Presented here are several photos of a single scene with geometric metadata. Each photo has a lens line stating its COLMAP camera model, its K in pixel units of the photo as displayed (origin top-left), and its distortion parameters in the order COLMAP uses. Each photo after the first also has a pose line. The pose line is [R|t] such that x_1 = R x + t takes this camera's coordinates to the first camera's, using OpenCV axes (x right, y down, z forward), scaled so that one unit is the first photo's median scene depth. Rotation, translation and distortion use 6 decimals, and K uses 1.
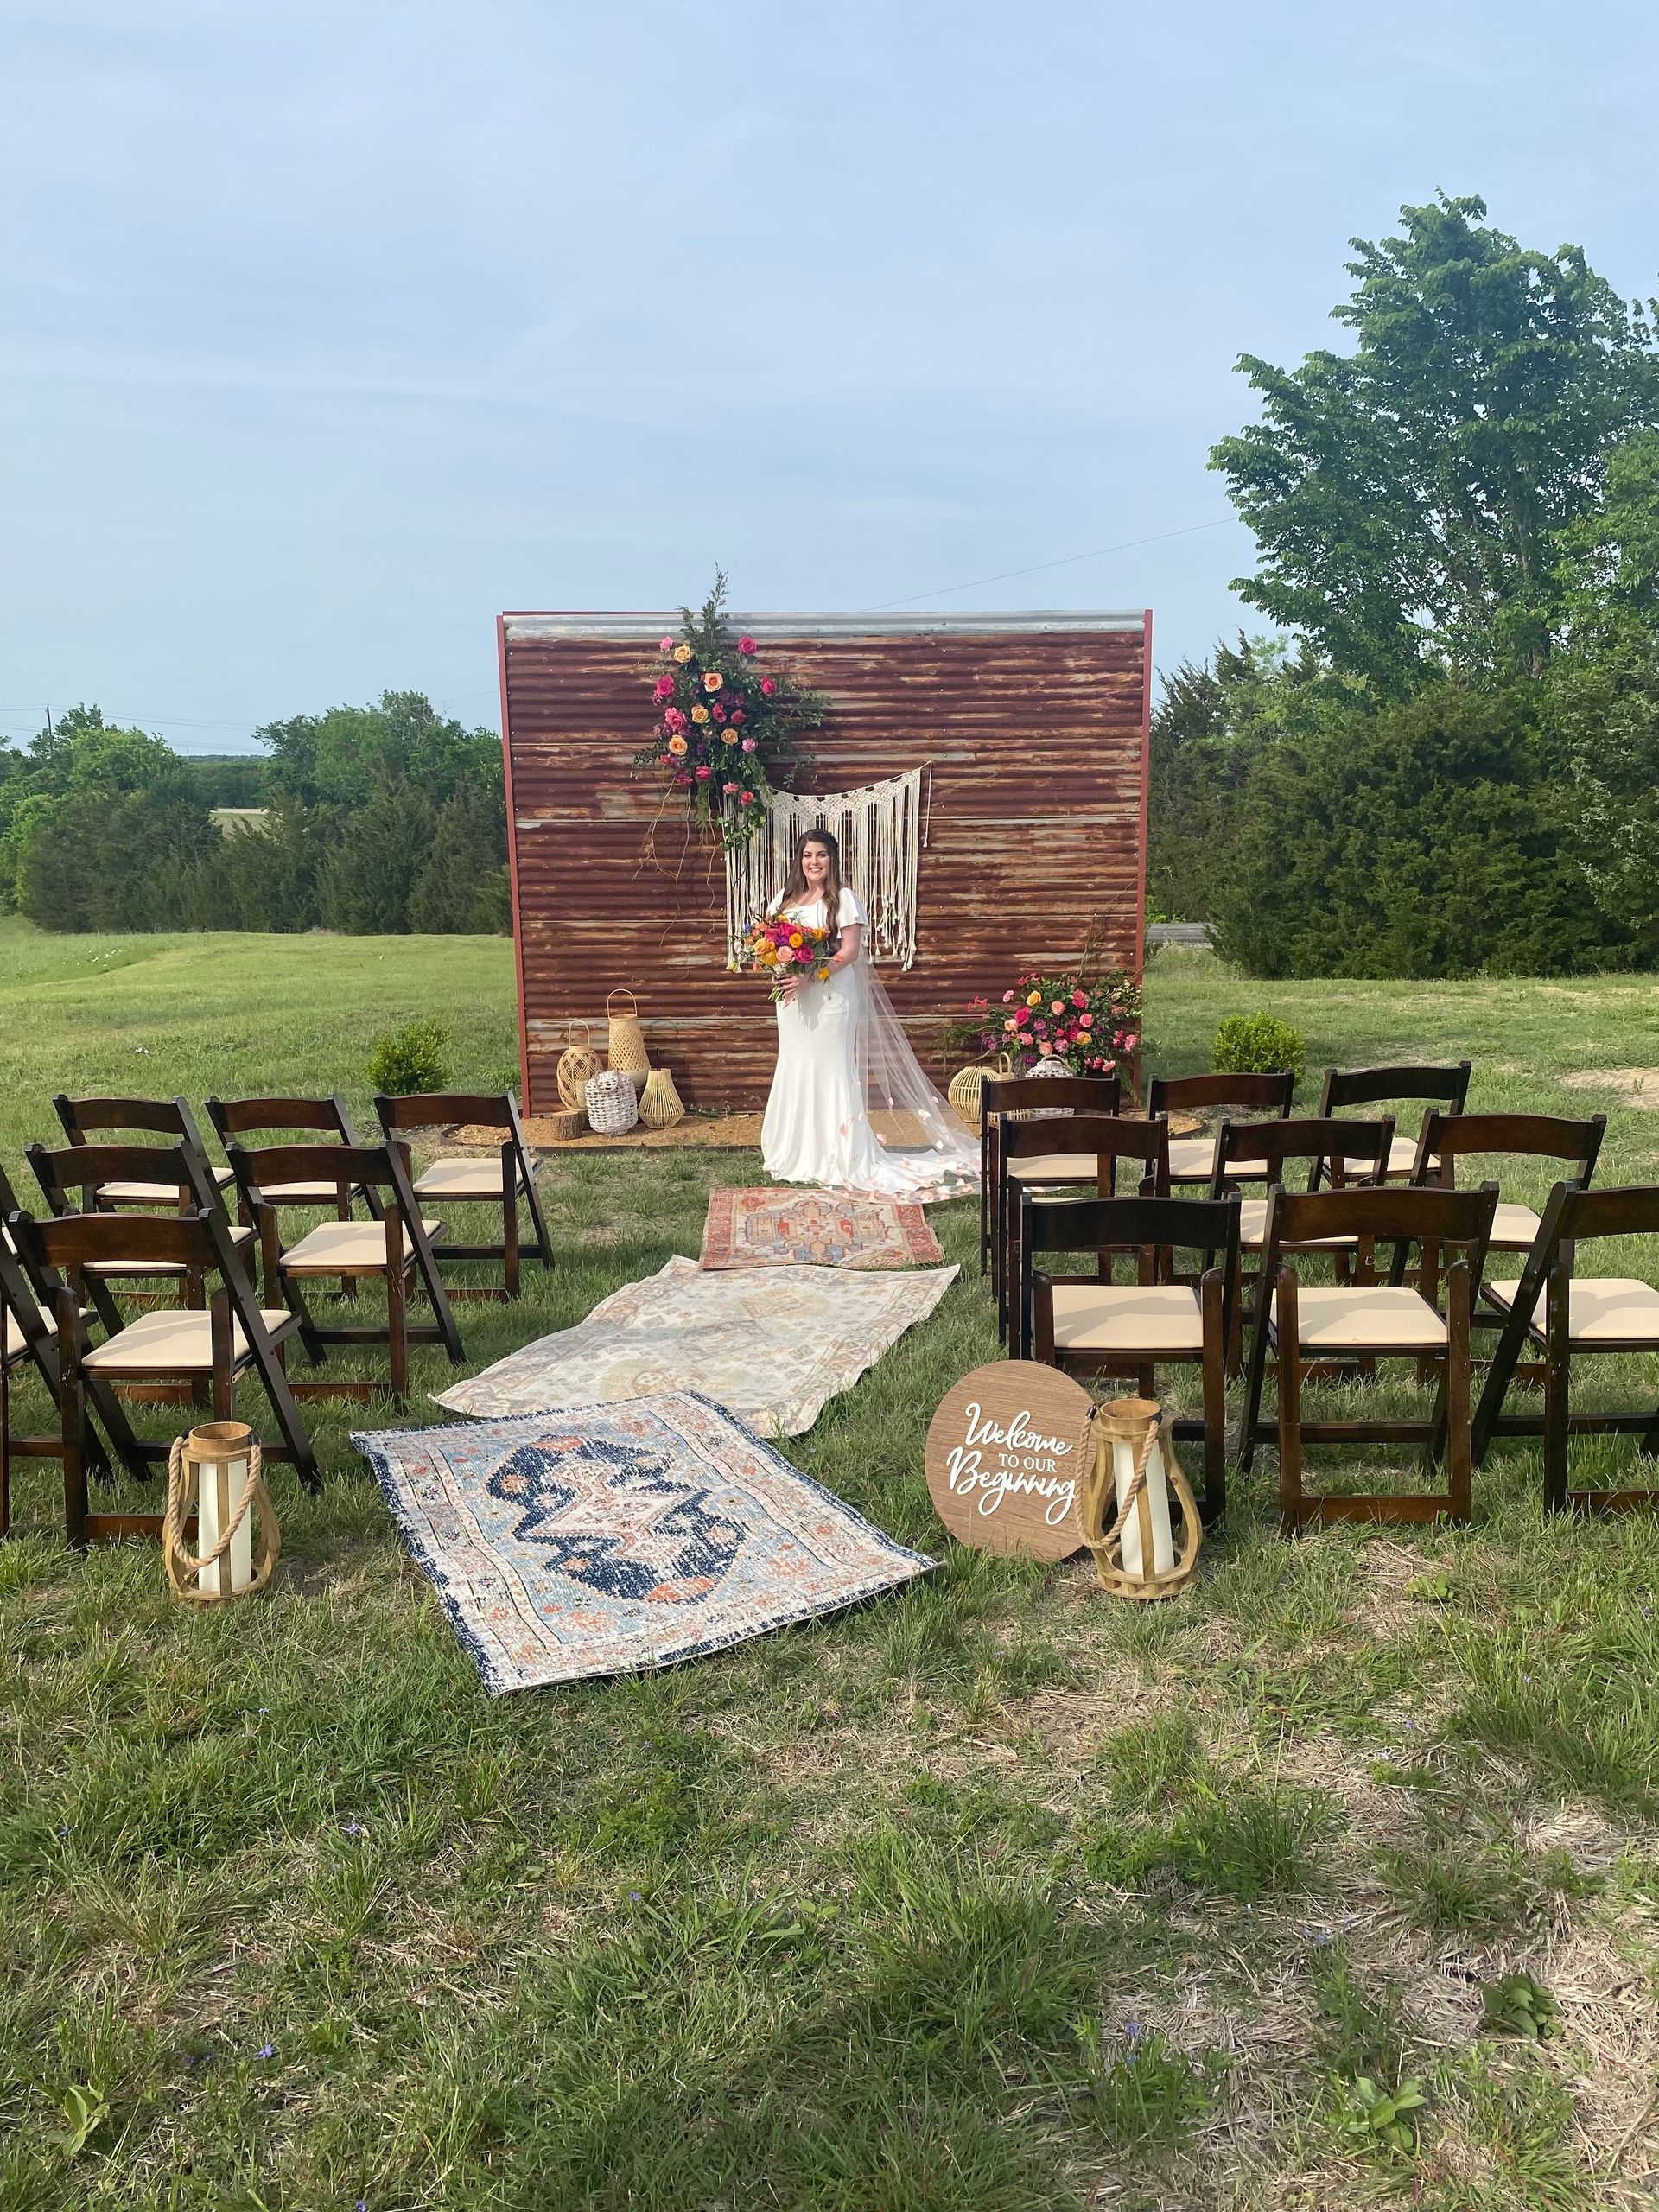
lens RADIAL K [[1767.4, 0, 829.5], [0, 1767.4, 1106.0], [0, 0, 1]] dist [0.093203, -0.151851]
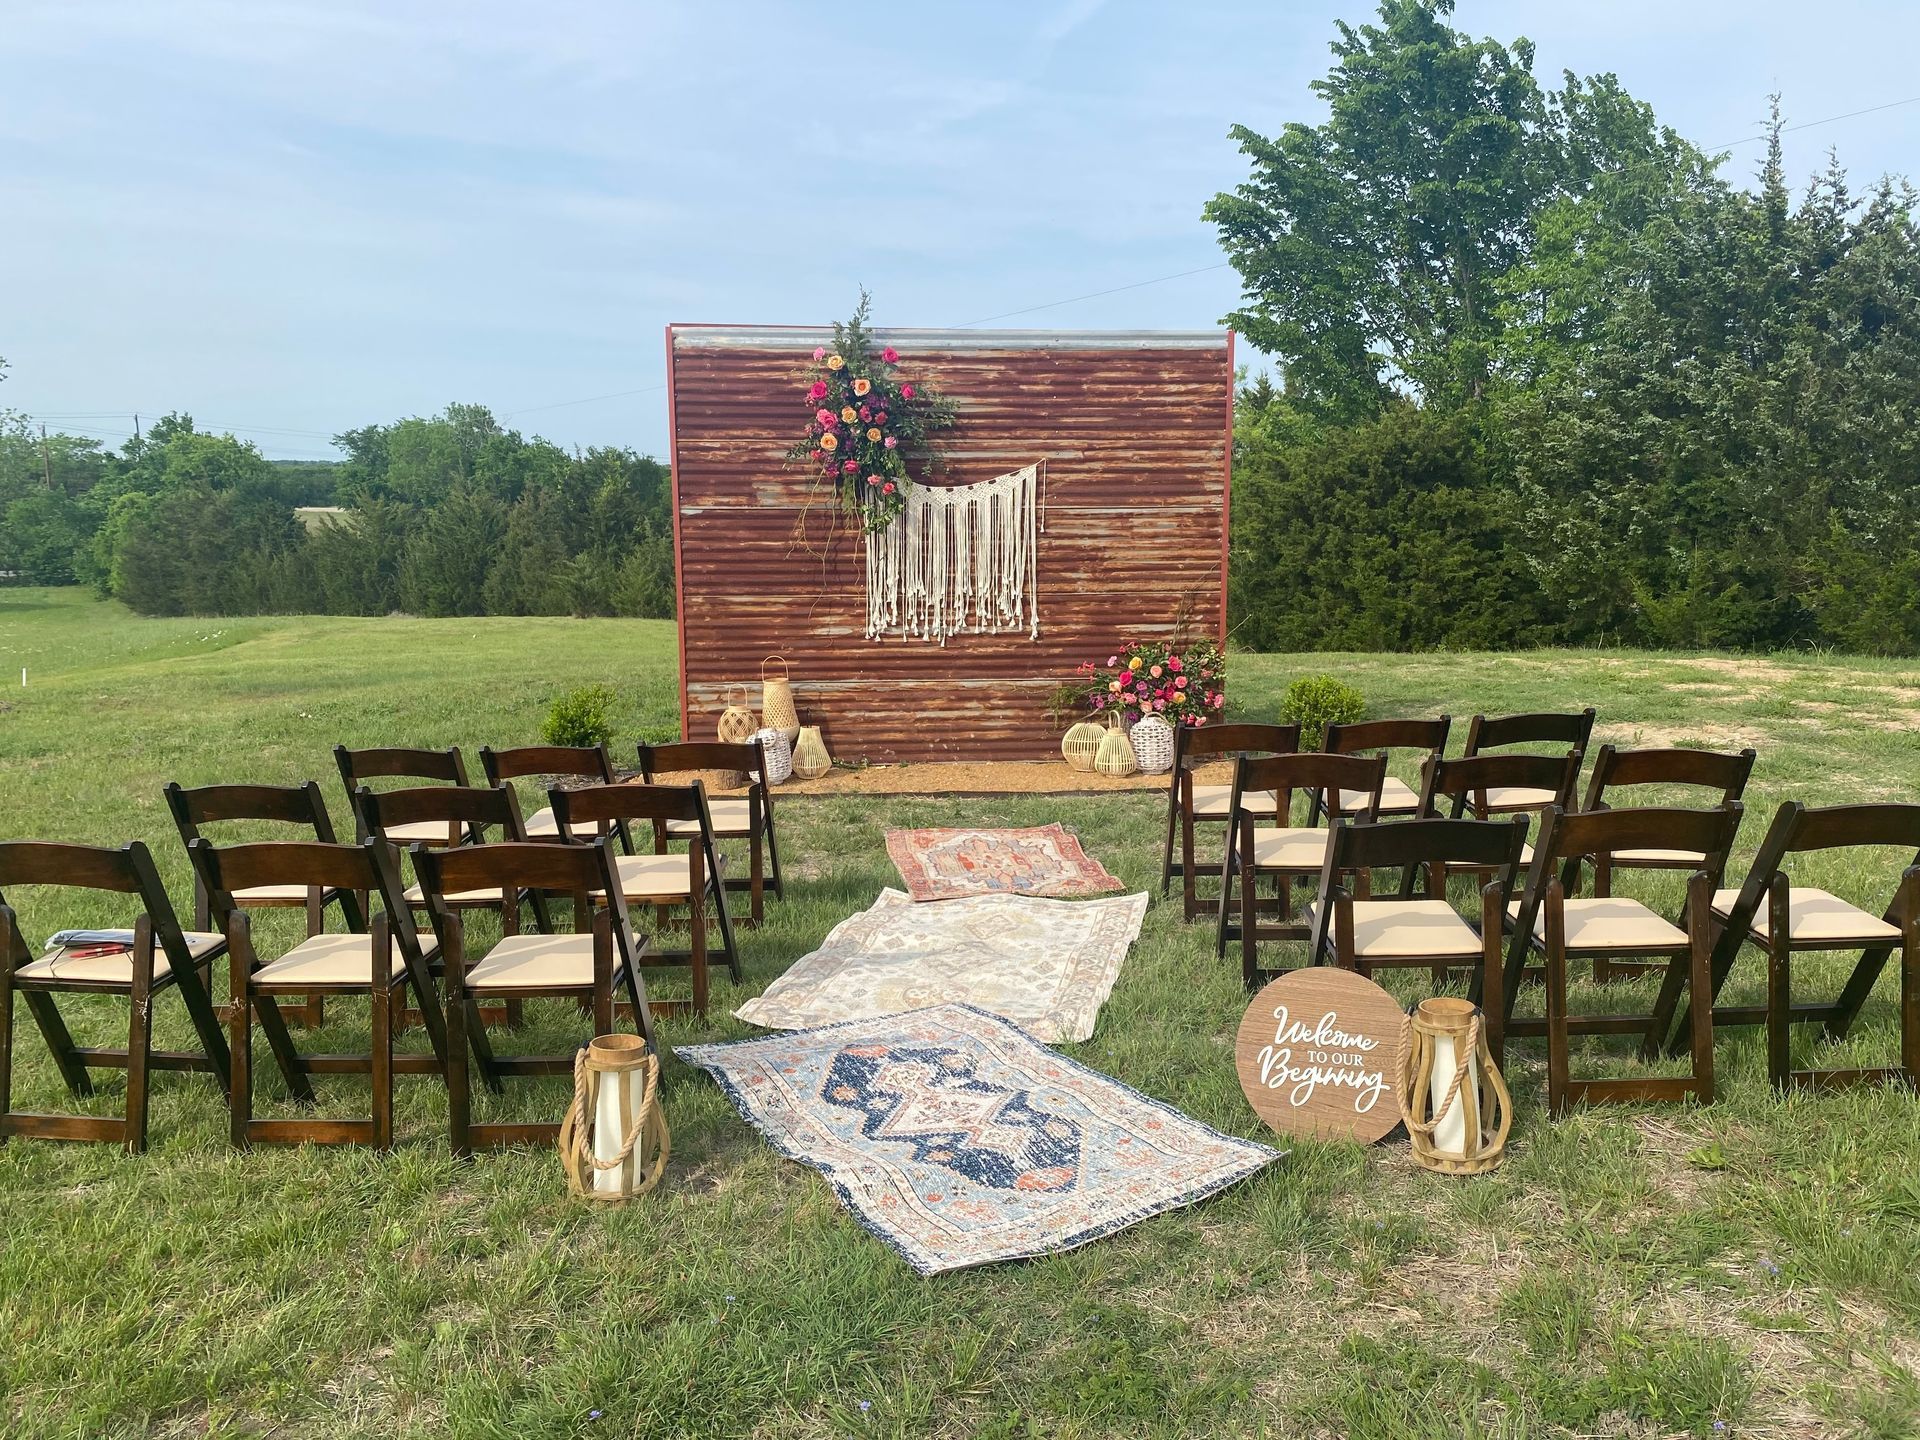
lens RADIAL K [[1530.3, 0, 960.0], [0, 1530.3, 720.0], [0, 0, 1]] dist [0.097218, -0.128721]
pose [[0.996879, -0.004797, 0.078794, -0.076139], [0.007241, 0.999500, -0.030764, 0.005903], [-0.078607, 0.031239, 0.996416, 0.015031]]
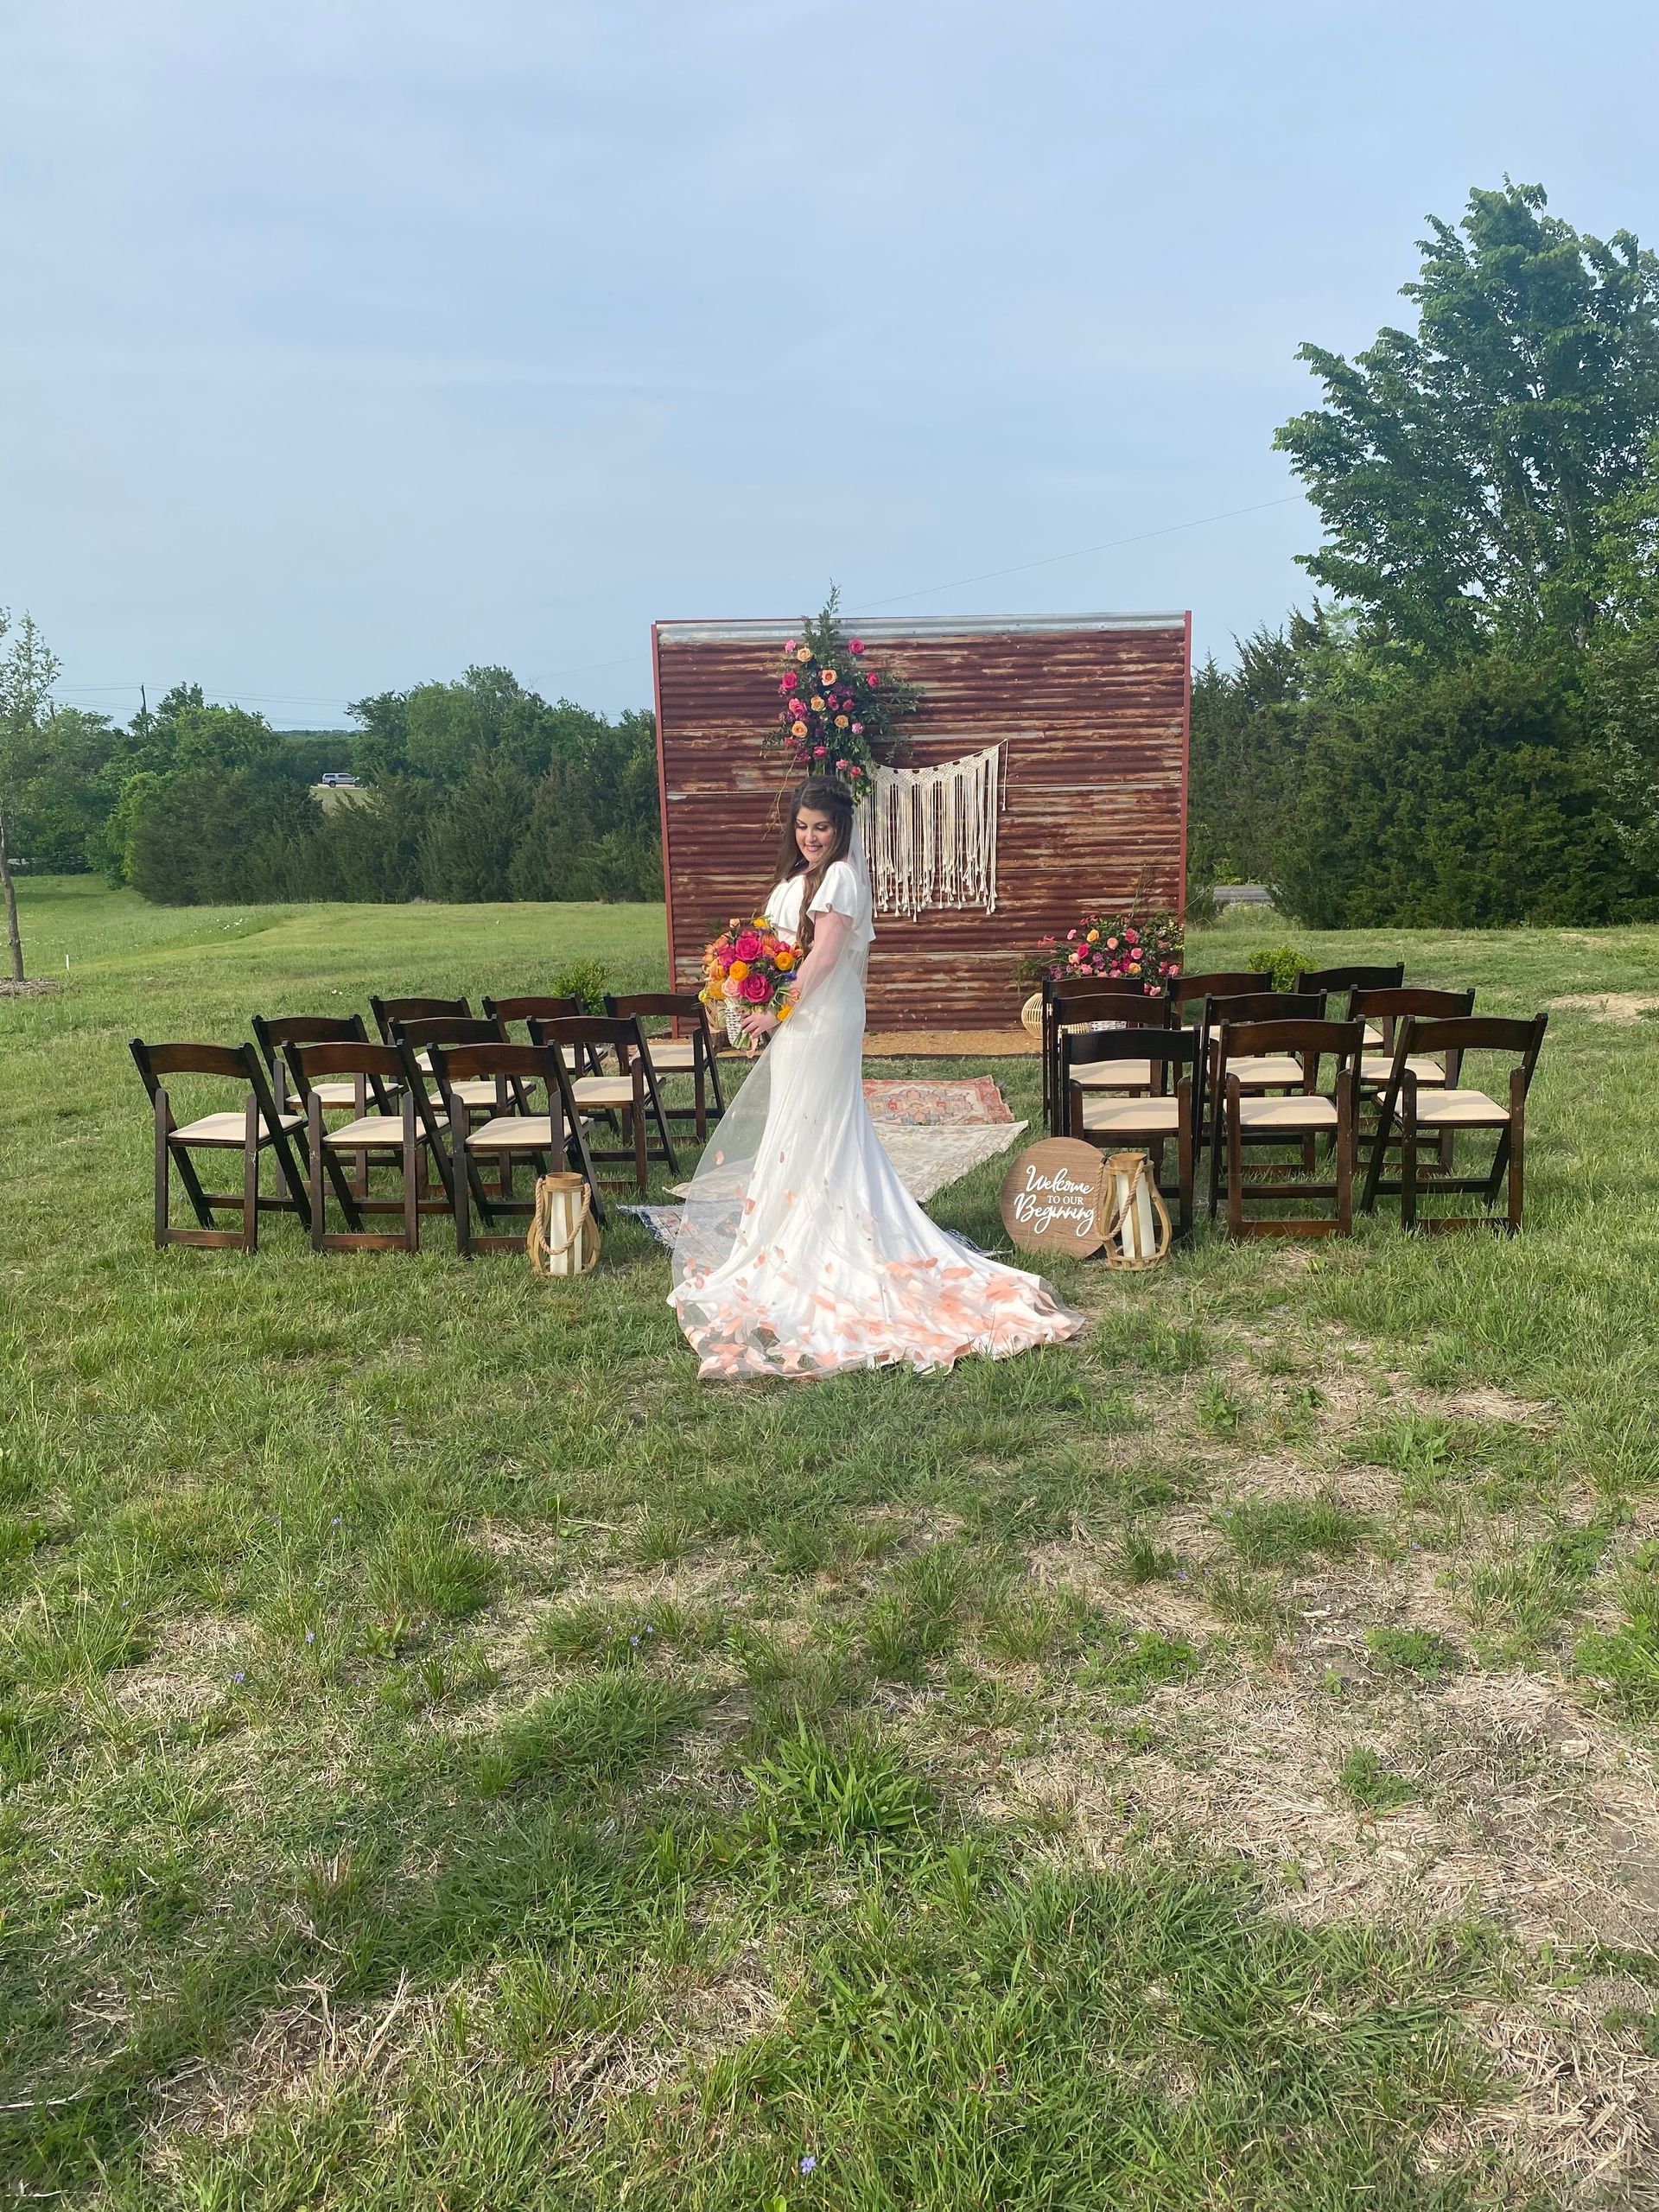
lens RADIAL K [[1766.1, 0, 833.9], [0, 1766.1, 1130.3], [0, 0, 1]] dist [0.098554, -0.159954]
pose [[0.999102, -0.002805, -0.042285, -0.010311], [0.004079, 0.999540, 0.030065, 0.034534], [0.042182, -0.030211, 0.998653, -0.217460]]
